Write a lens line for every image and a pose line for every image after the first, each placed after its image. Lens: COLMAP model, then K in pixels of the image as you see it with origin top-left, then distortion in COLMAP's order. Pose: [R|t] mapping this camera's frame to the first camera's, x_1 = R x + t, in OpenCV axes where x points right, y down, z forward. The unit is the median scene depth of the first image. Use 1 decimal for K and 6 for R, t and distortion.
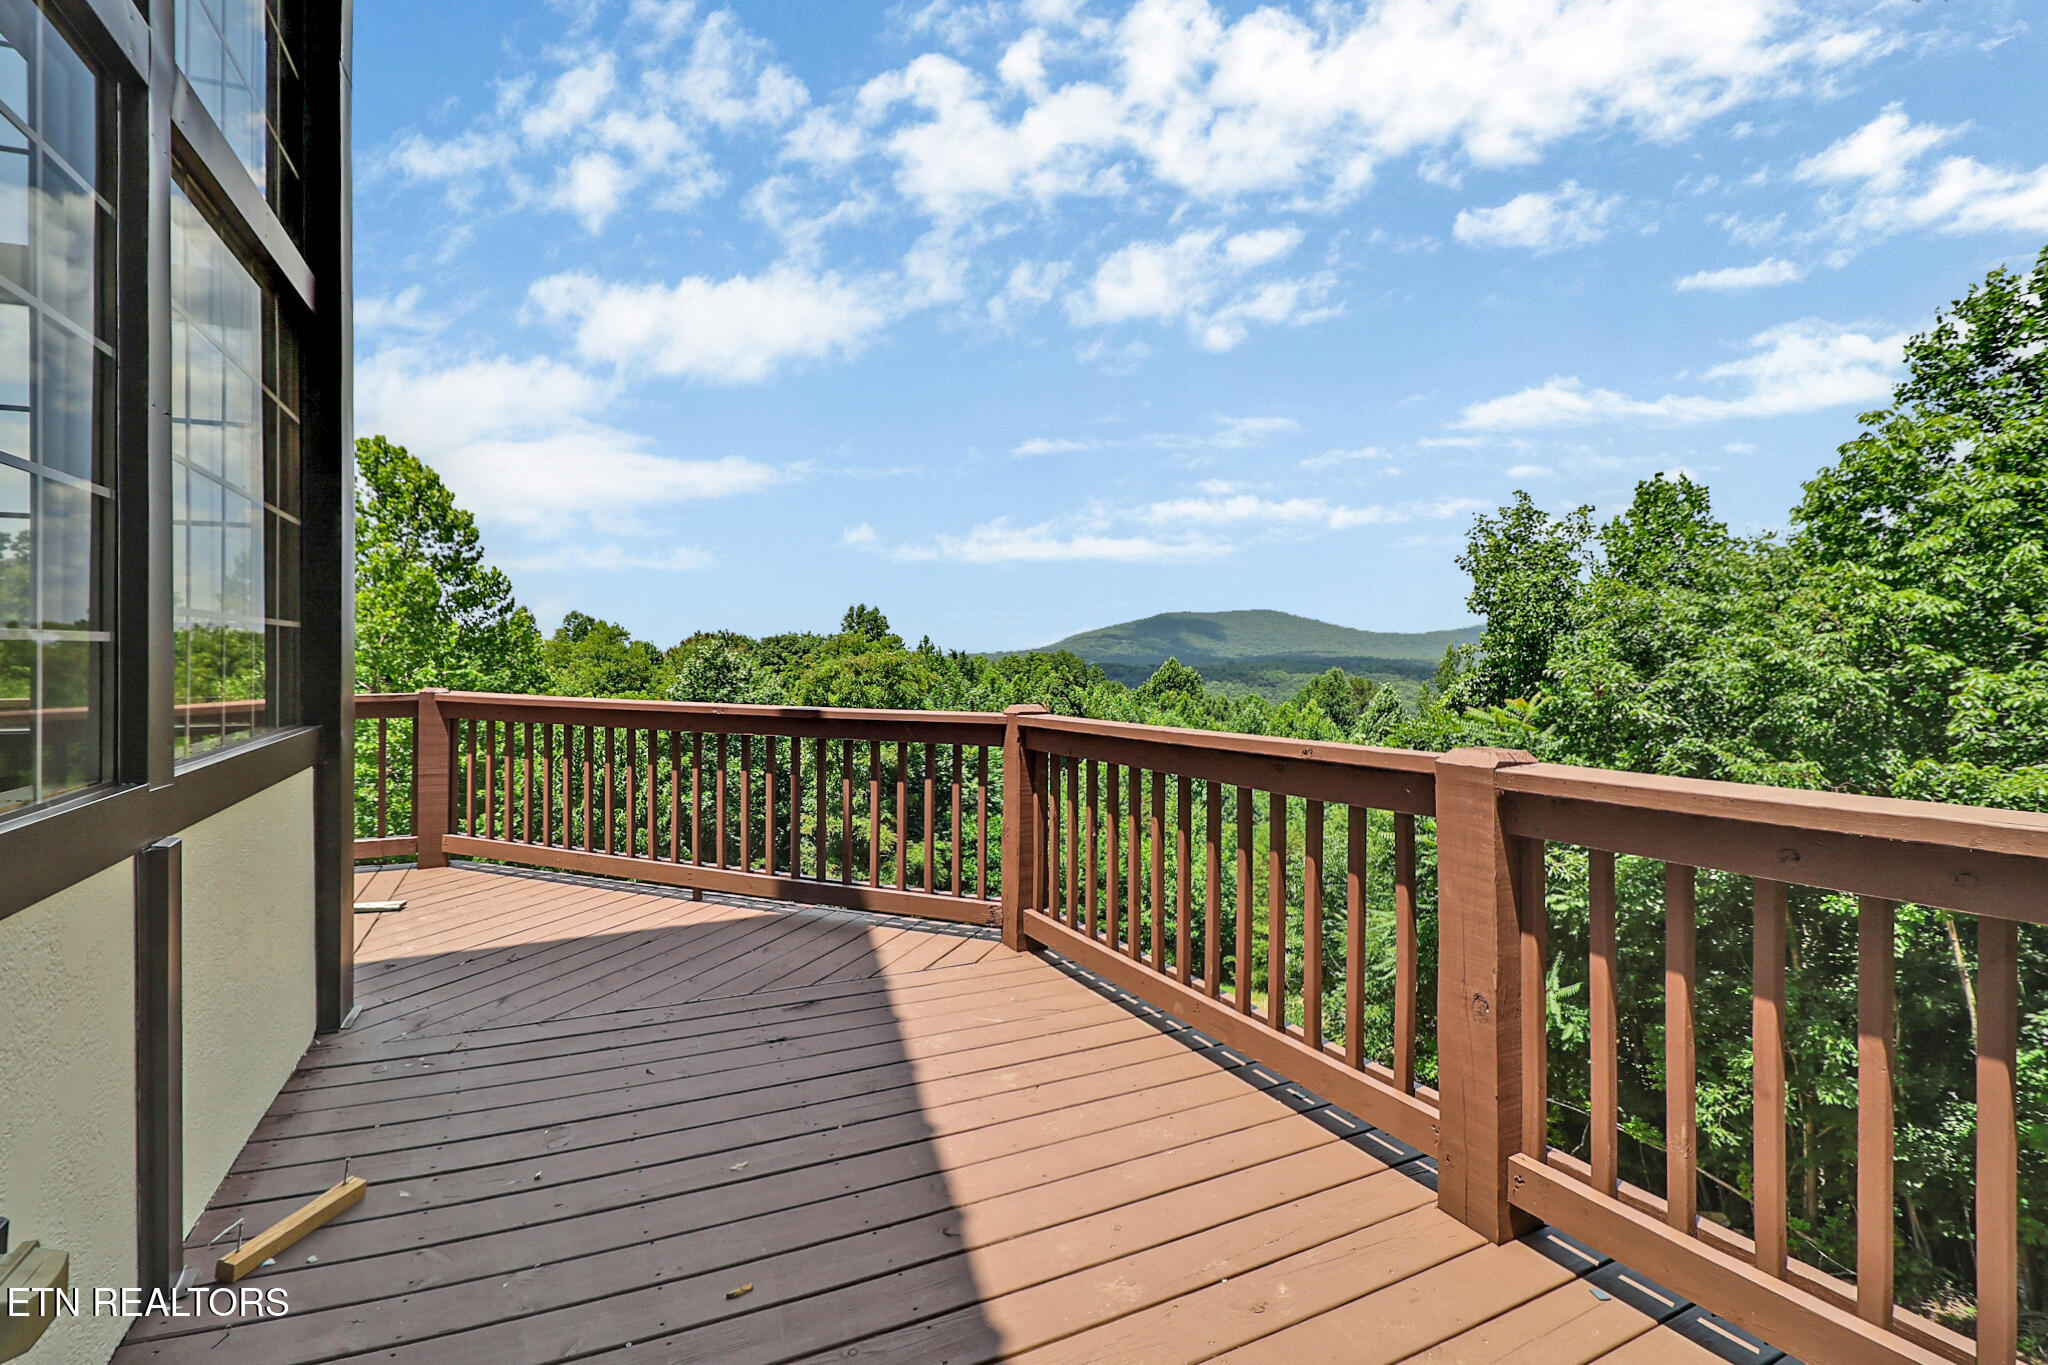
lens RADIAL K [[947.6, 0, 1020.3], [0, 947.6, 668.0], [0, 0, 1]] dist [-0.001347, 0.000055]
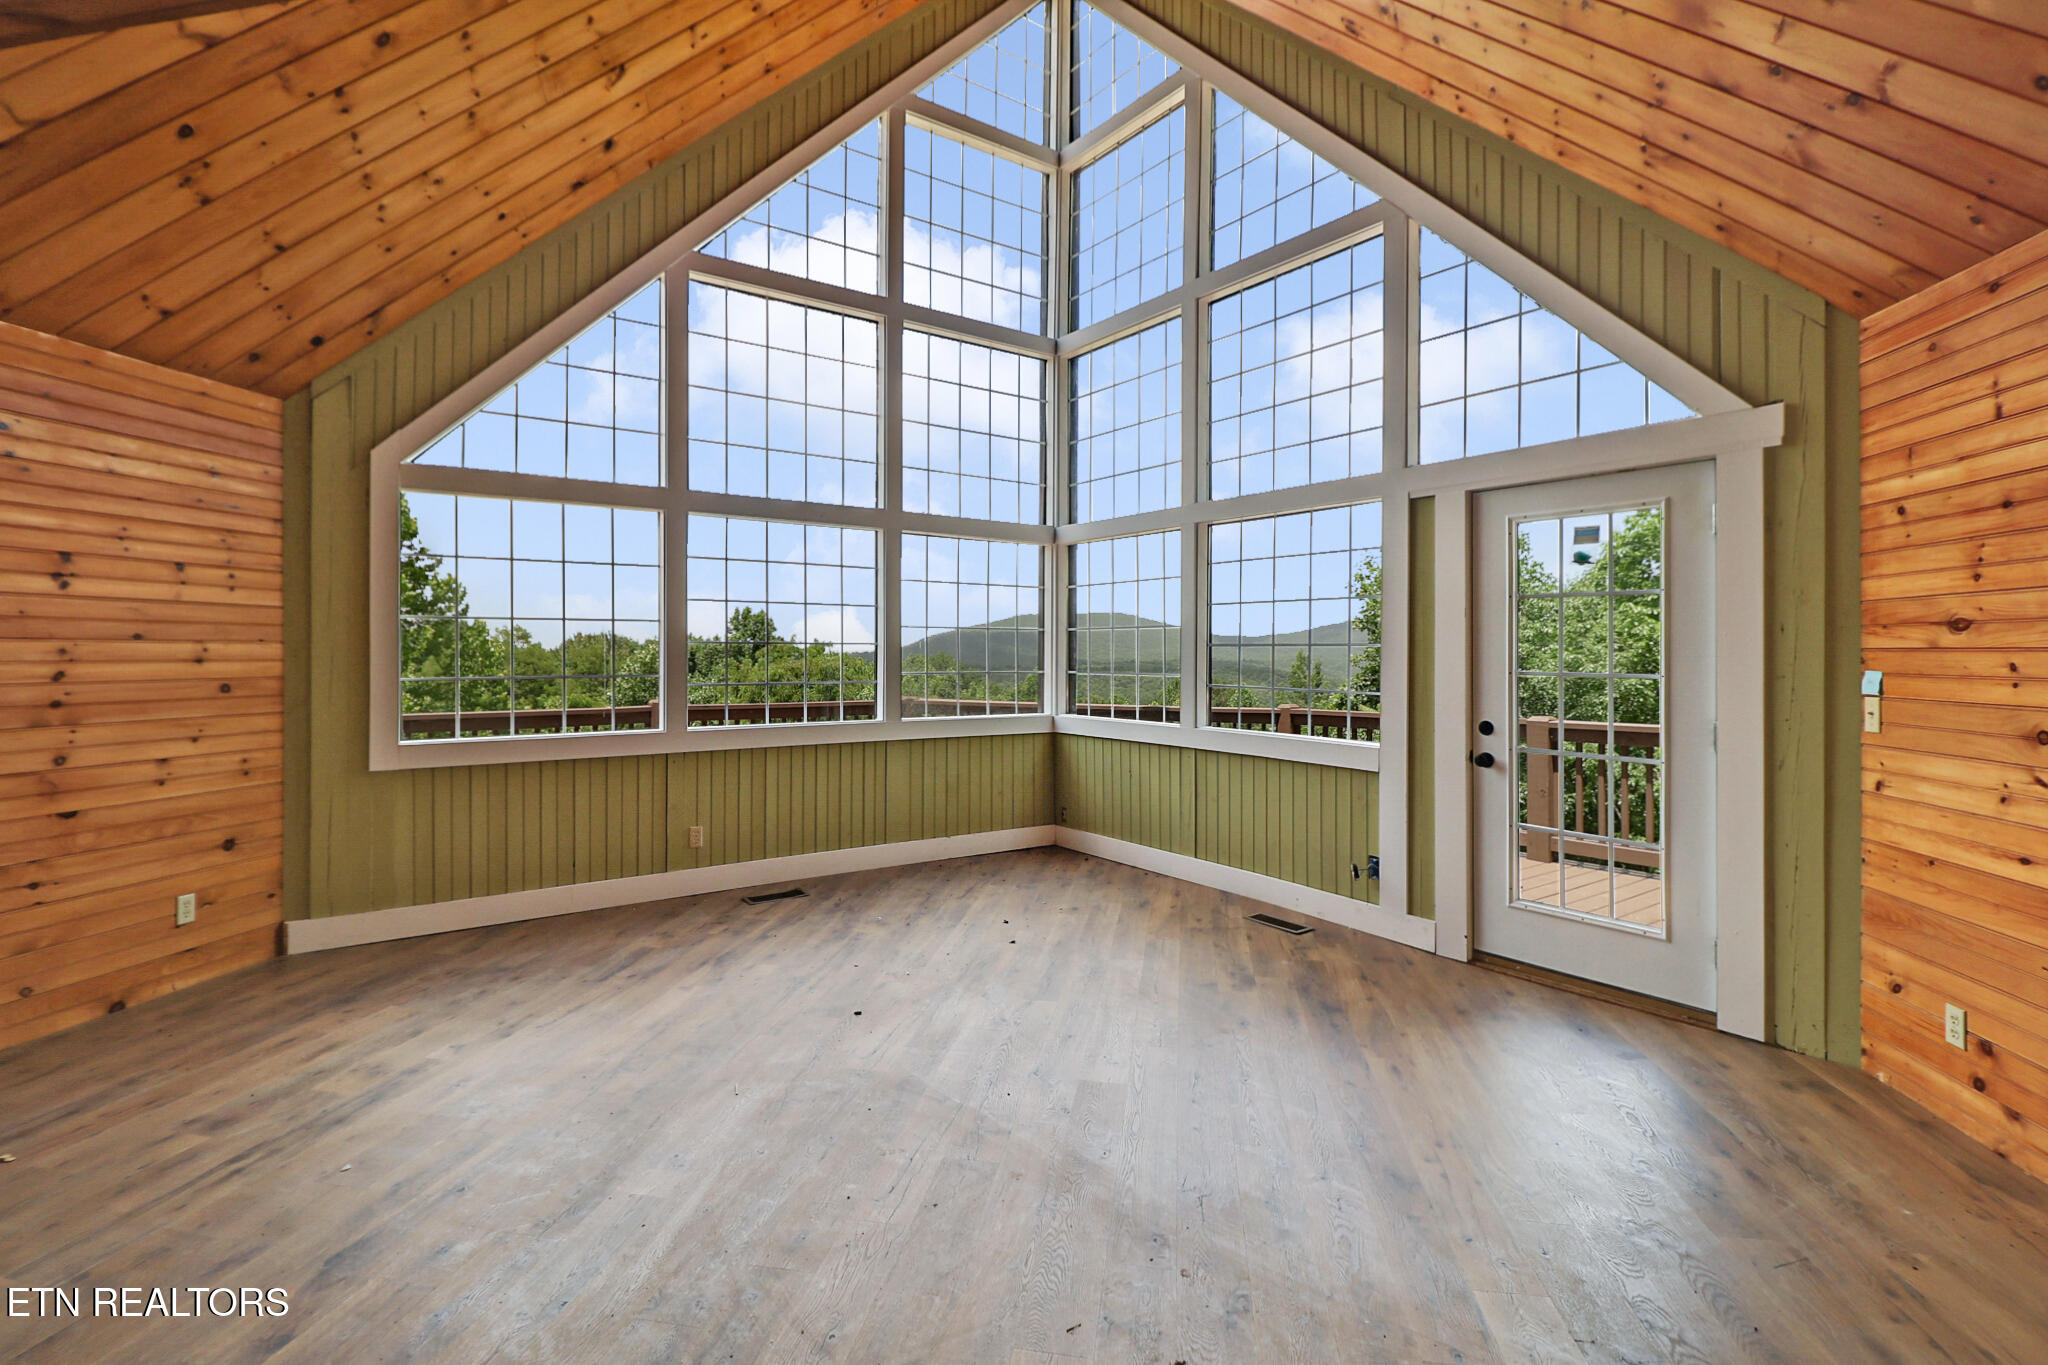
lens RADIAL K [[947.6, 0, 1025.8], [0, 947.6, 670.7], [0, 0, 1]] dist [-0.001347, 0.000055]
pose [[0.990163, 0.002272, 0.139898, -0.217822], [-0.002194, 0.999997, -0.000716, -0.004608], [-0.139900, 0.000402, 0.990166, -0.274477]]
